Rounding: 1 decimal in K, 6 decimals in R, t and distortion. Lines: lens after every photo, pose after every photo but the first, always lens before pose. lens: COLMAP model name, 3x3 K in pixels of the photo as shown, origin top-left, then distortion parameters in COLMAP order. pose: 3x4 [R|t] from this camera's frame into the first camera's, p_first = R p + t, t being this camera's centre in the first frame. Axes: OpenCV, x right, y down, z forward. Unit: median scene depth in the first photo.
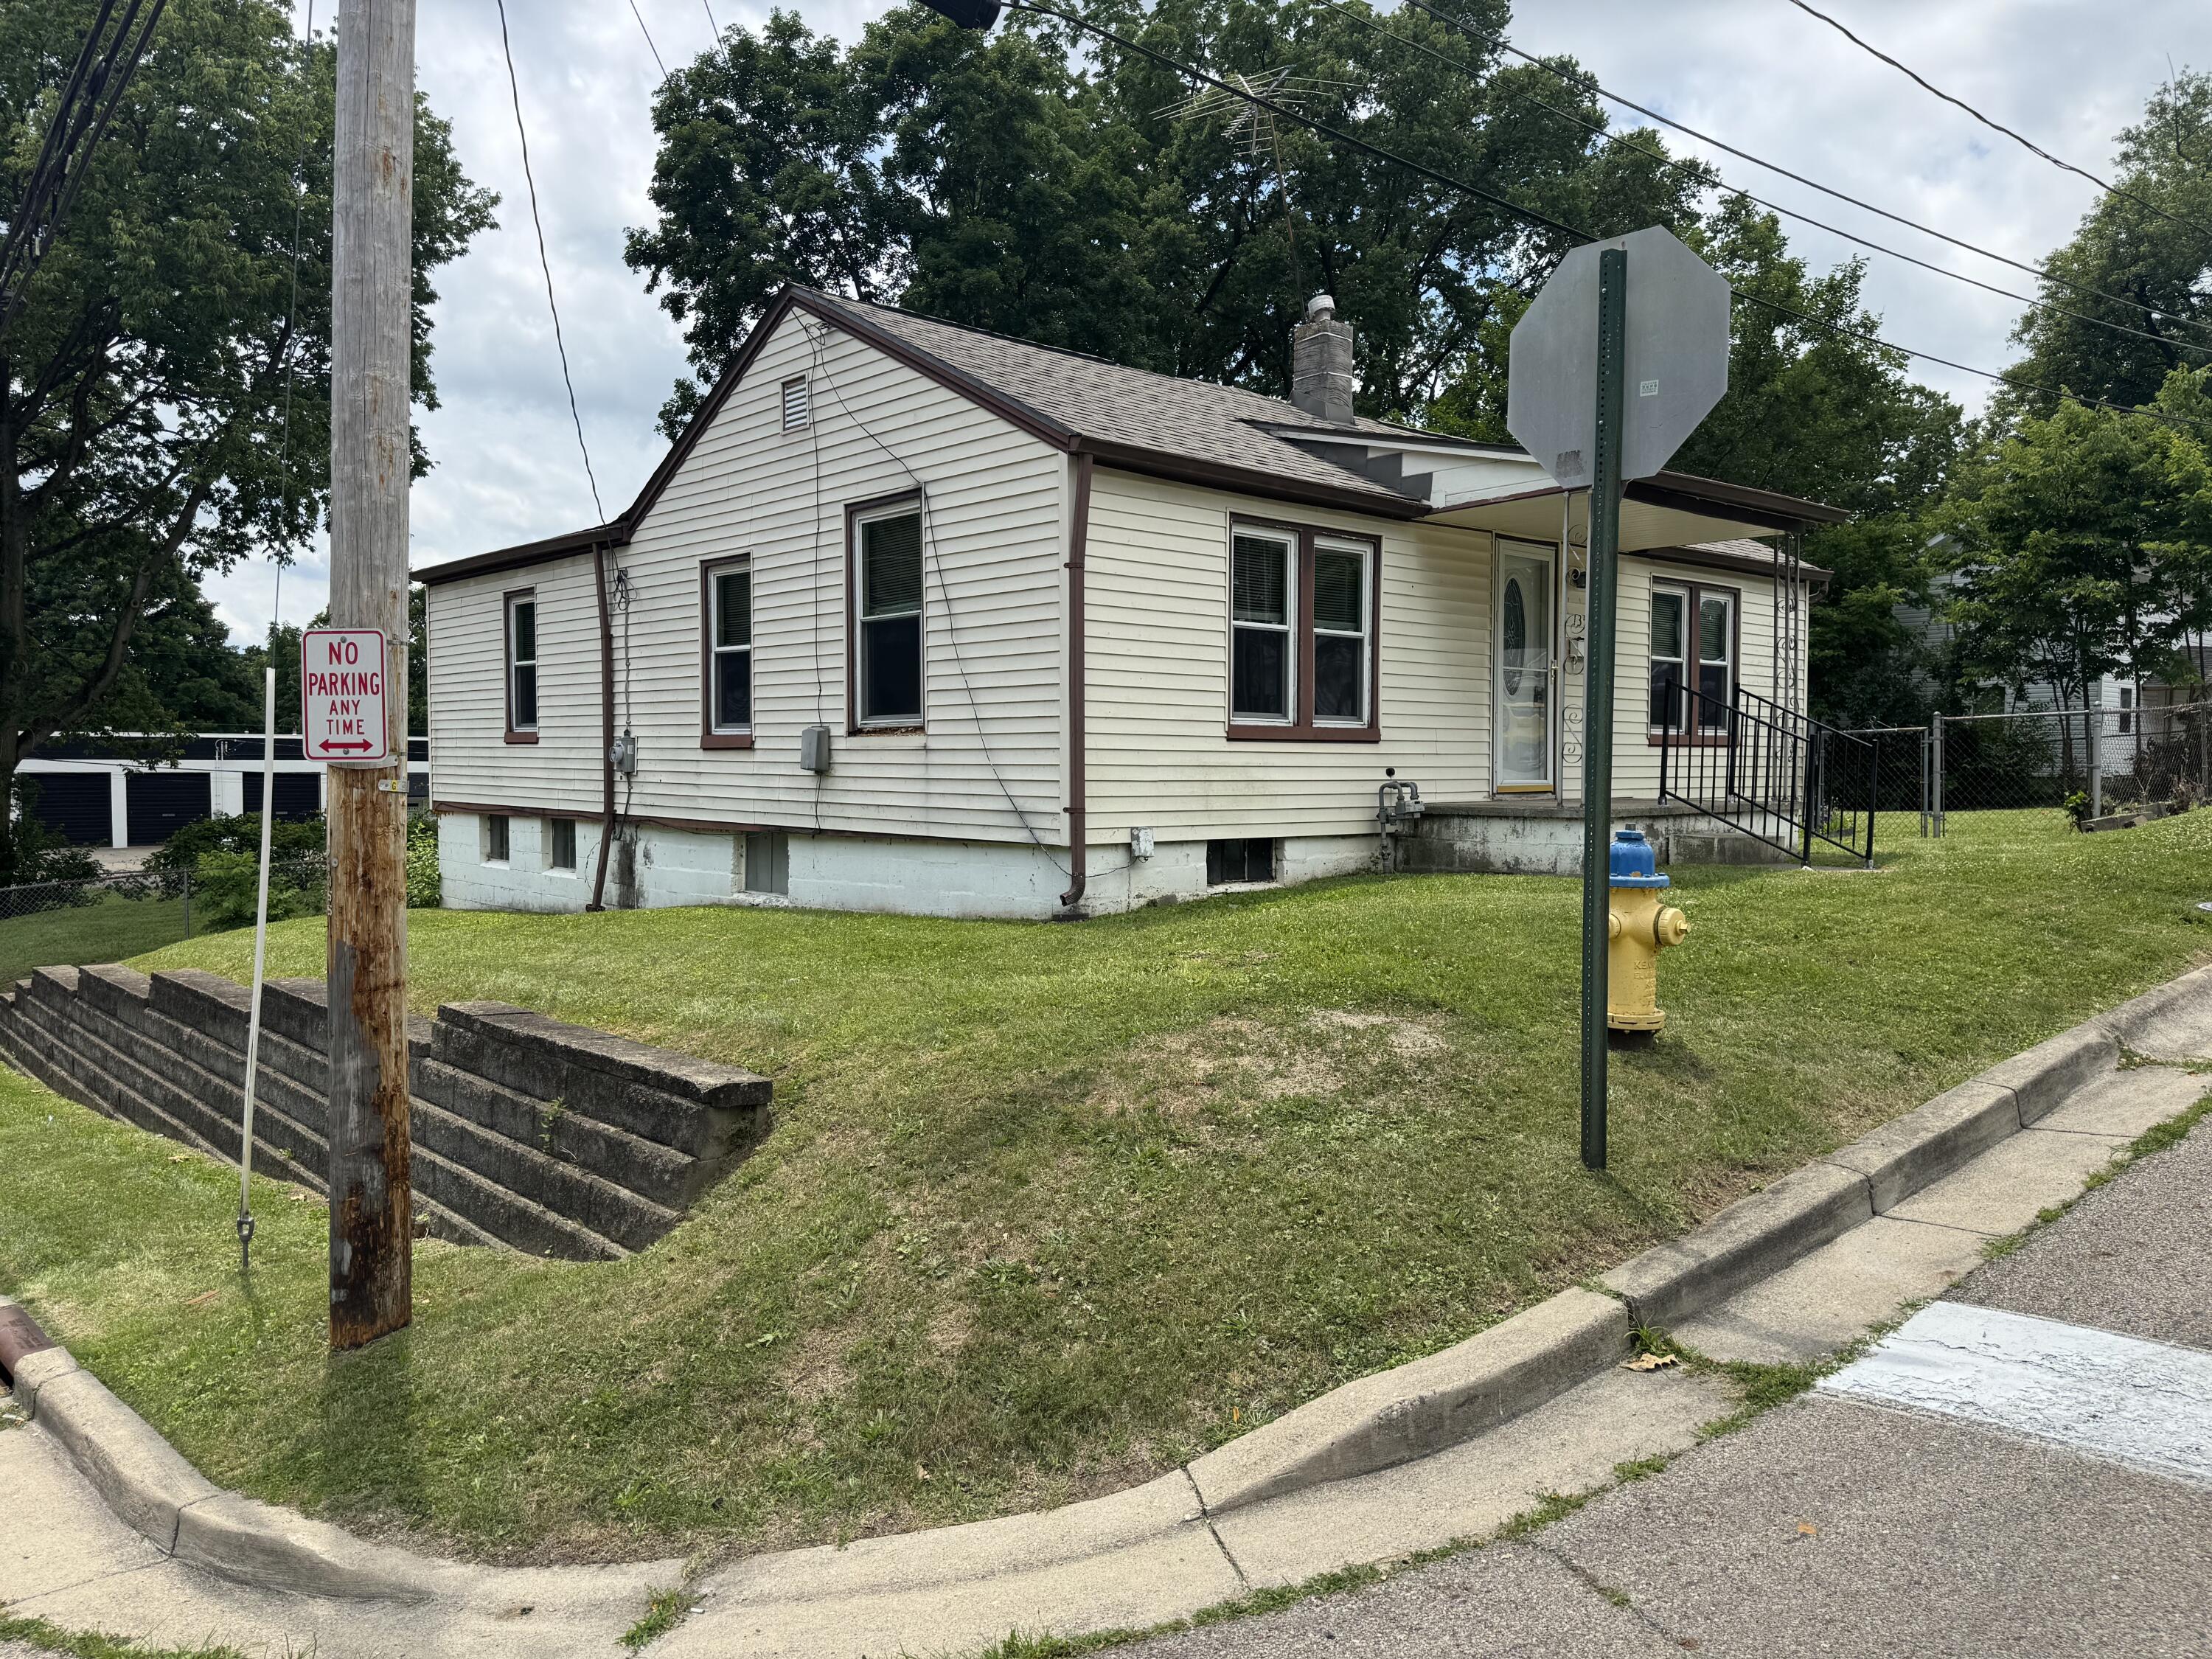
lens RADIAL K [[1562.6, 0, 1100.7], [0, 1562.6, 841.4], [0, 0, 1]] dist [0.080554, -0.012438]
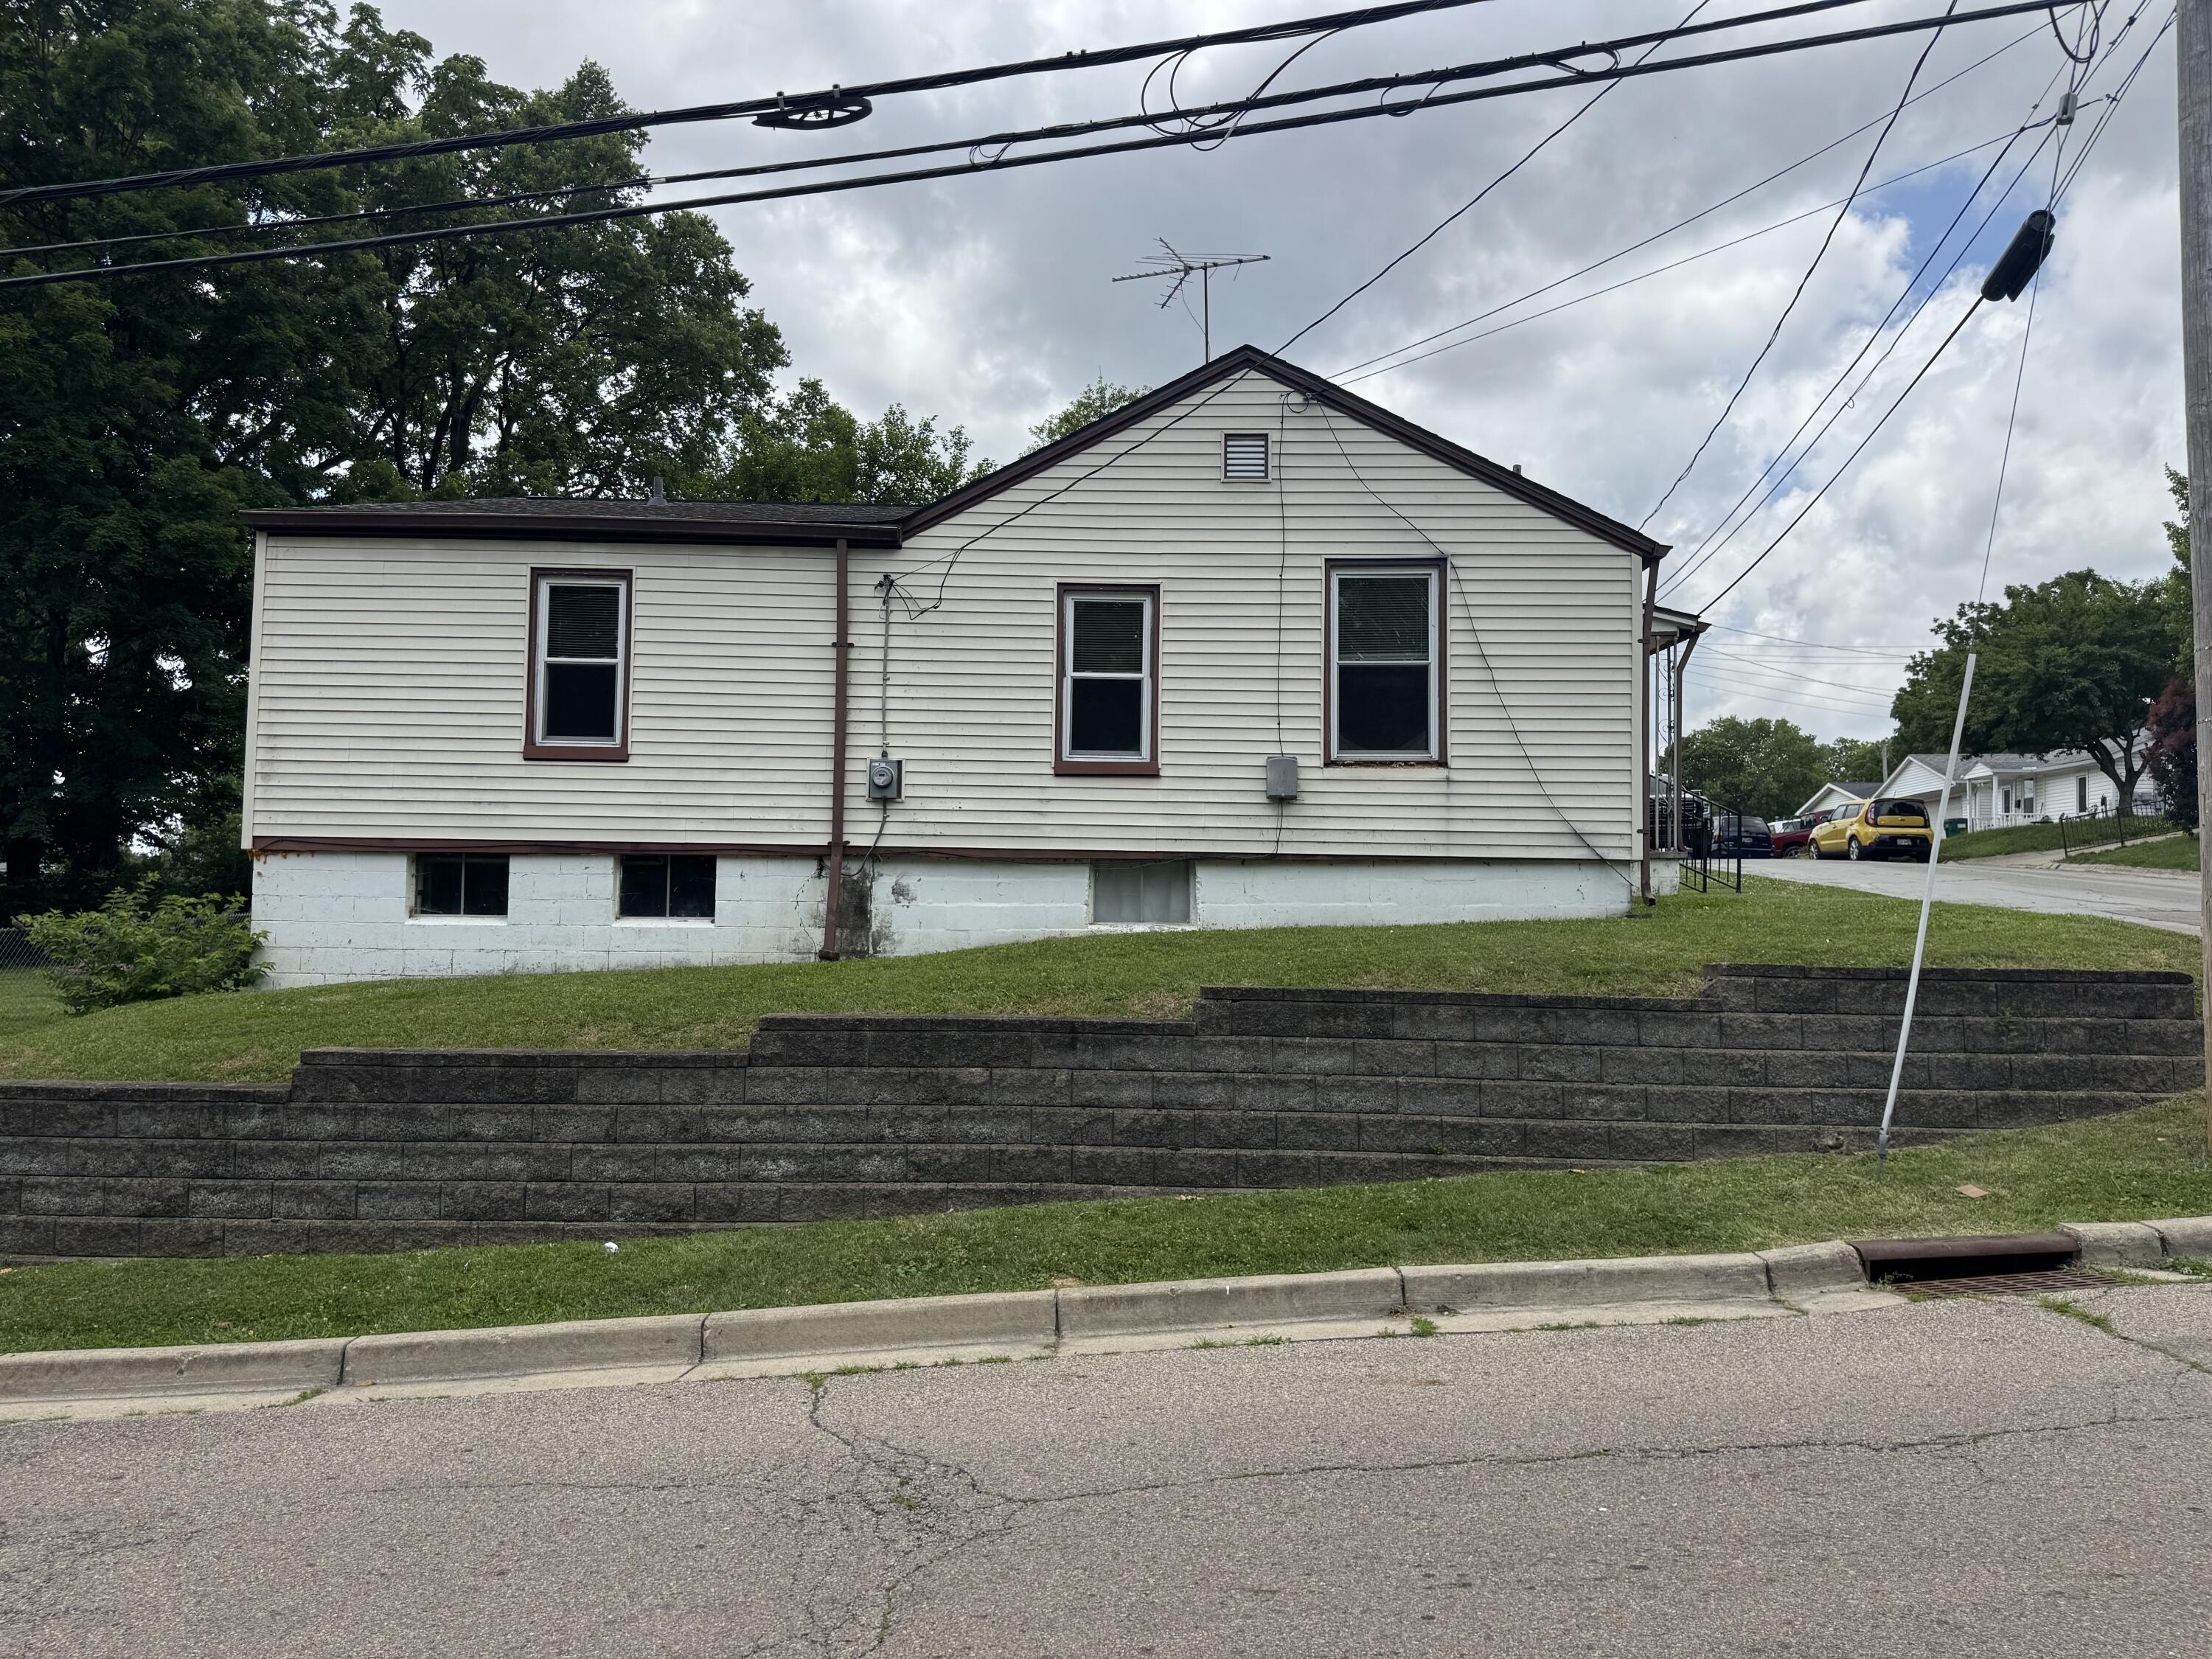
lens RADIAL K [[1562.6, 0, 1094.4], [0, 1562.6, 832.1], [0, 0, 1]] dist [0.080554, -0.012438]
pose [[0.683539, 0.040068, 0.728814, -1.028173], [0.025715, 0.996550, -0.078904, 0.057432], [-0.729461, 0.072675, 0.680151, 0.368820]]
